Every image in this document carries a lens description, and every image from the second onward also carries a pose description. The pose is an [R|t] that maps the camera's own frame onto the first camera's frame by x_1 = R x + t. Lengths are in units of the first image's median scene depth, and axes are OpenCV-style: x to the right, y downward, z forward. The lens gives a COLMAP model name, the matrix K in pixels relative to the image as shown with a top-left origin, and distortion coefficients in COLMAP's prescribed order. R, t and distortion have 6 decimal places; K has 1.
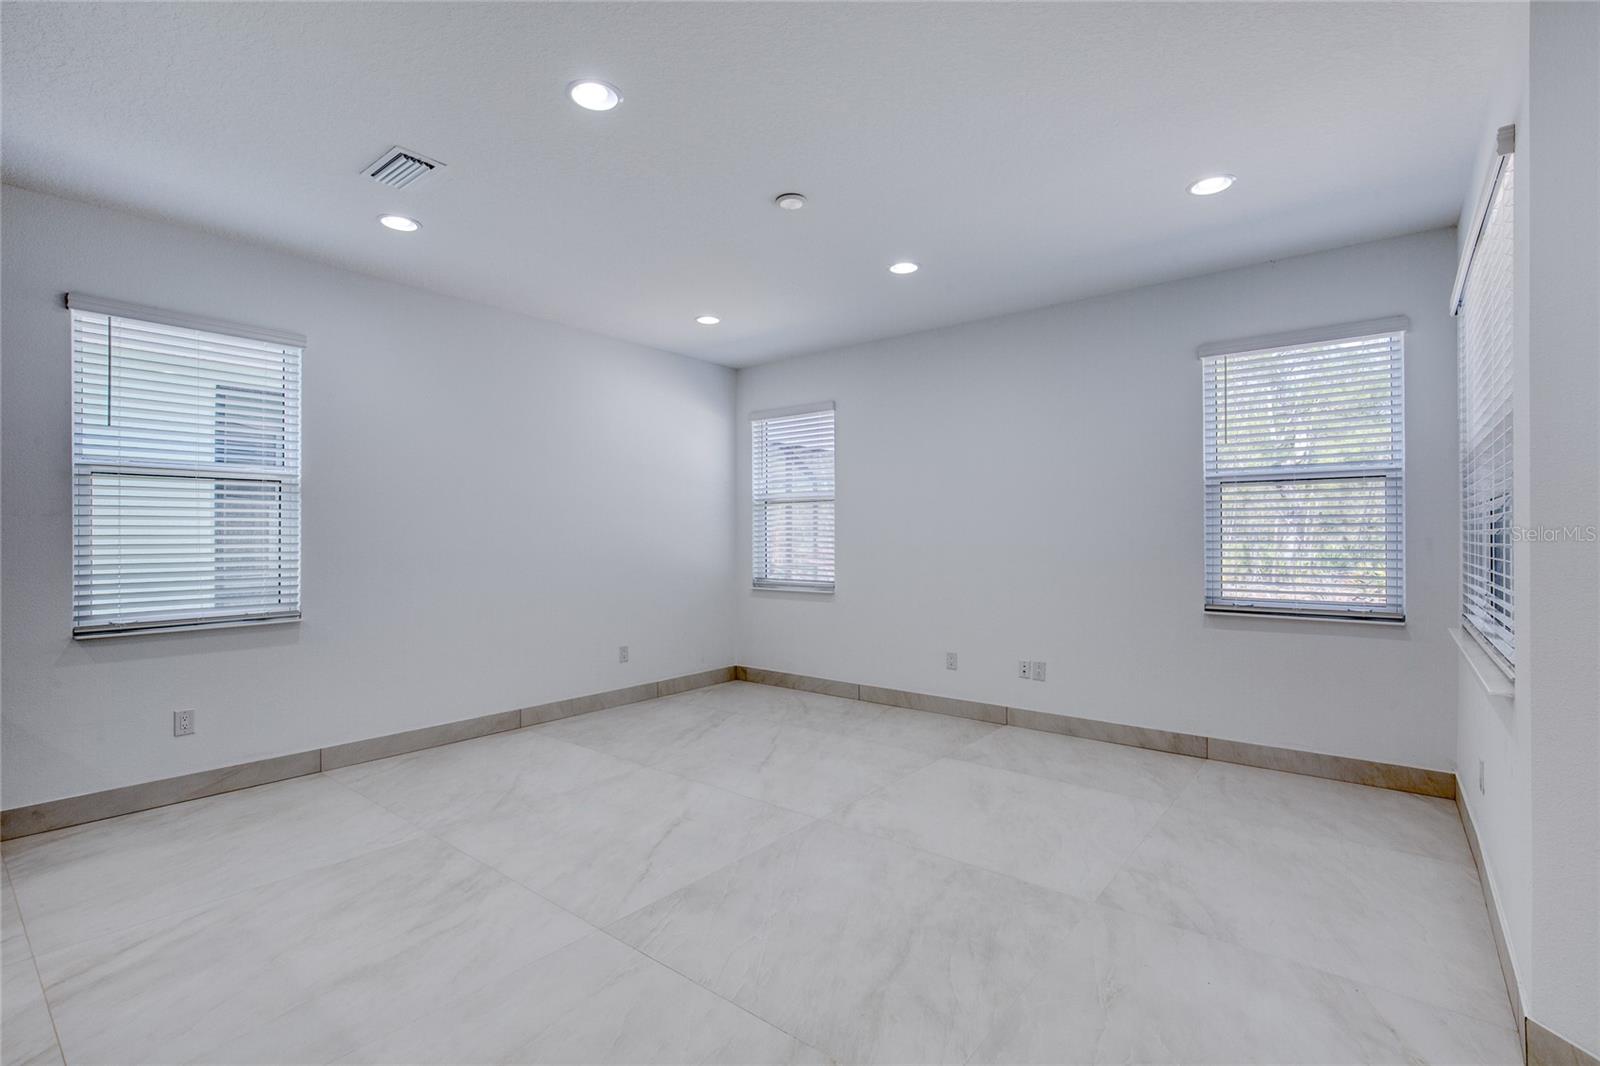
lens RADIAL K [[731.5, 0, 800.0], [0, 731.5, 533.0], [0, 0, 1]] dist [-0.012466, 0.009305]
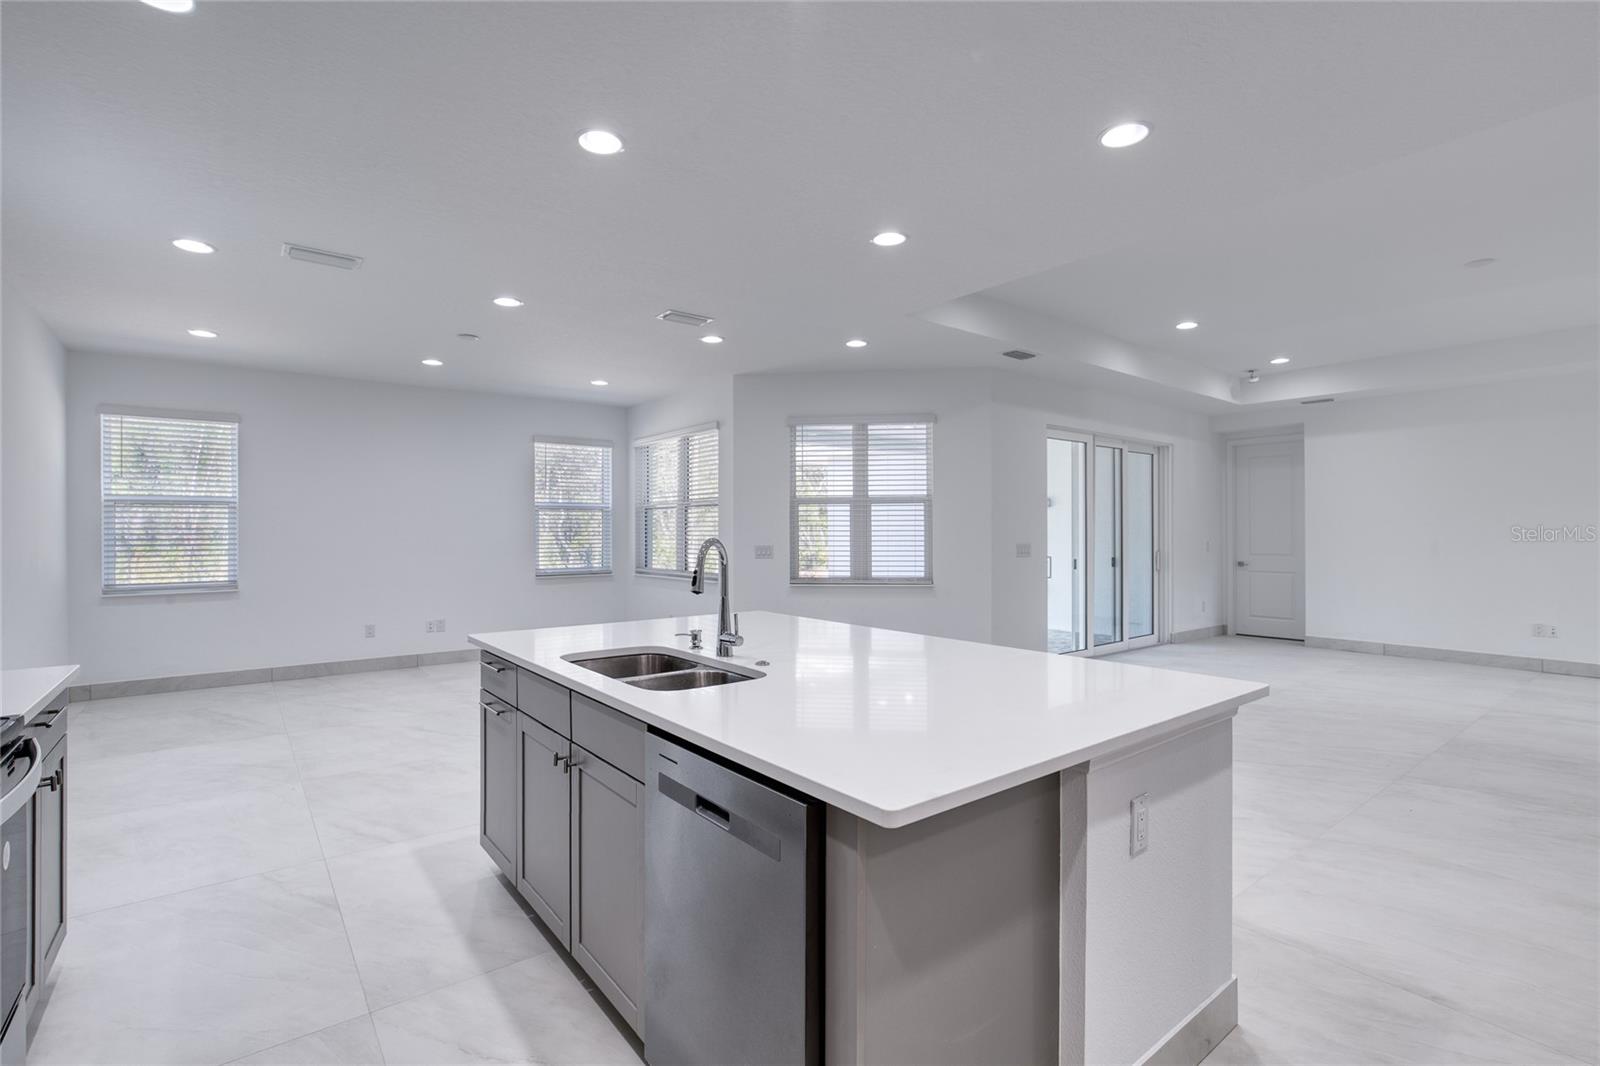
lens RADIAL K [[751.3, 0, 791.7], [0, 751.3, 536.9], [0, 0, 1]] dist [-0.015103, 0.007646]
pose [[0.226091, -0.008082, 0.974073, -1.018621], [-0.003966, 0.999950, 0.009218, -0.014513], [-0.974098, -0.005947, 0.226048, -0.072179]]
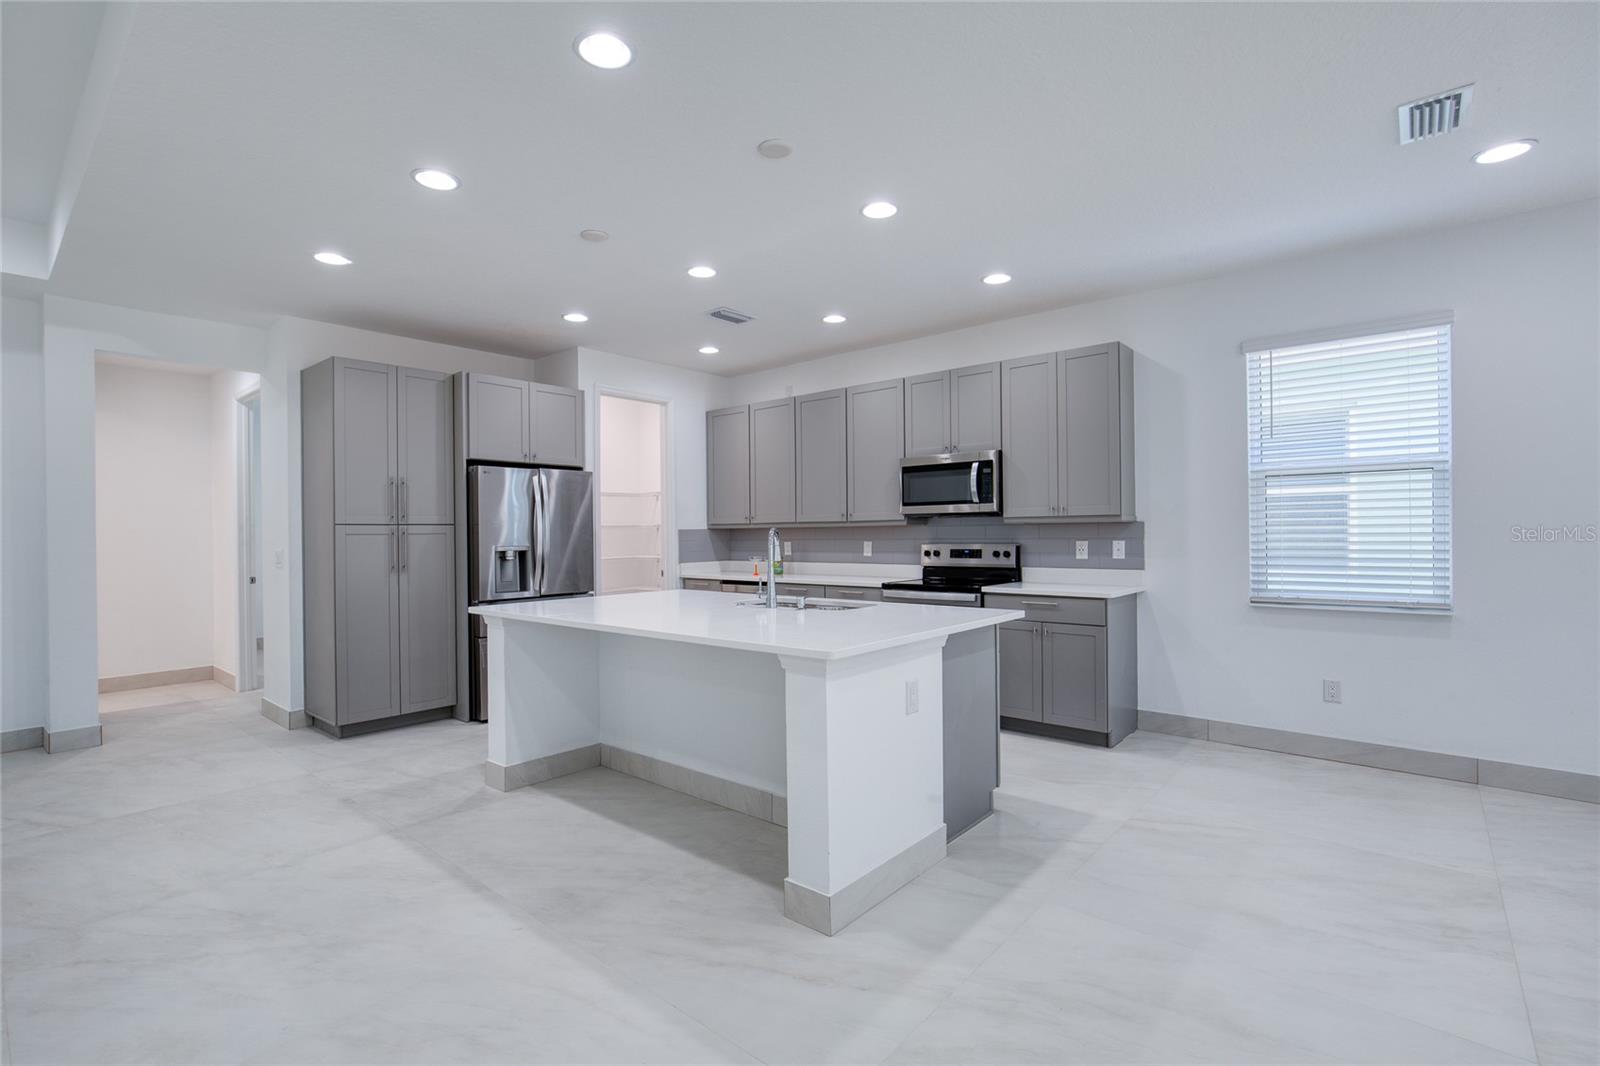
lens RADIAL K [[738.9, 0, 777.0], [0, 738.9, 532.0], [0, 0, 1]] dist [-0.013763, 0.006018]
pose [[-0.039967, -0.000985, -0.999201, 0.238707], [0.010985, 0.999939, -0.001425, 0.004373], [0.999141, -0.011033, -0.039953, 0.138151]]
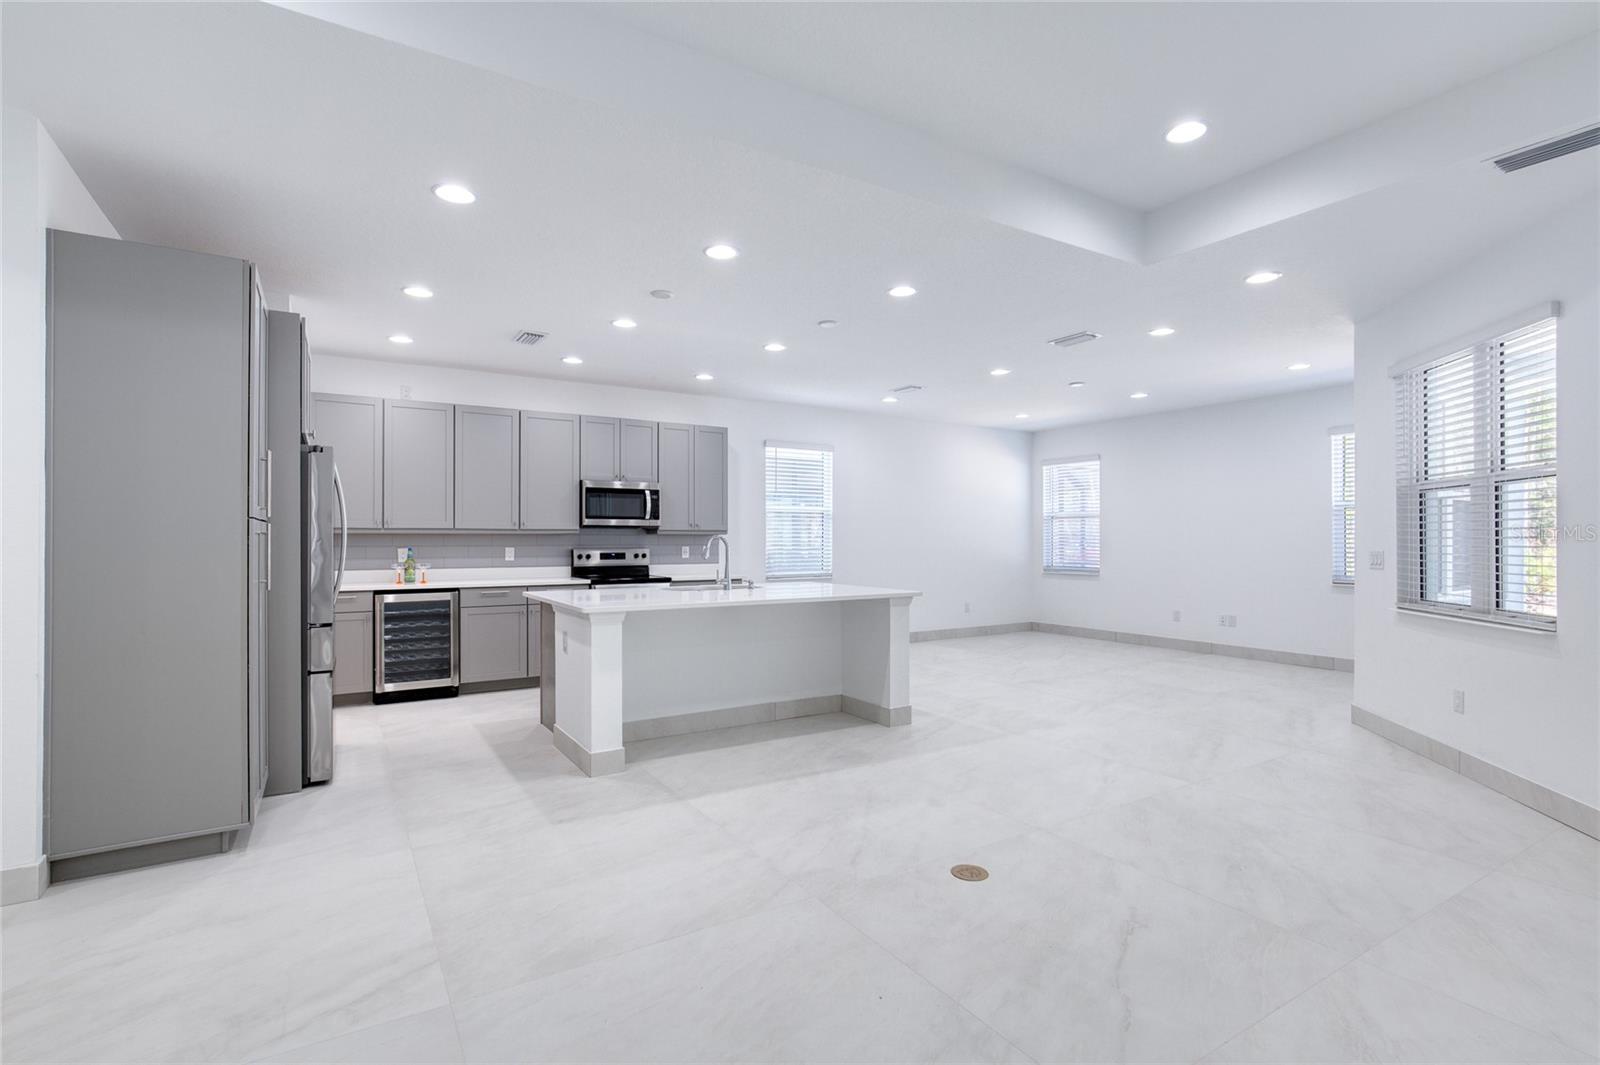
lens RADIAL K [[751.3, 0, 791.7], [0, 751.3, 536.4], [0, 0, 1]] dist [-0.015103, 0.007646]
pose [[0.941154, 0.001122, -0.337976, -0.038541], [-0.001267, 0.999999, -0.000209, -0.001220], [0.337975, 0.000625, 0.941155, -0.919765]]
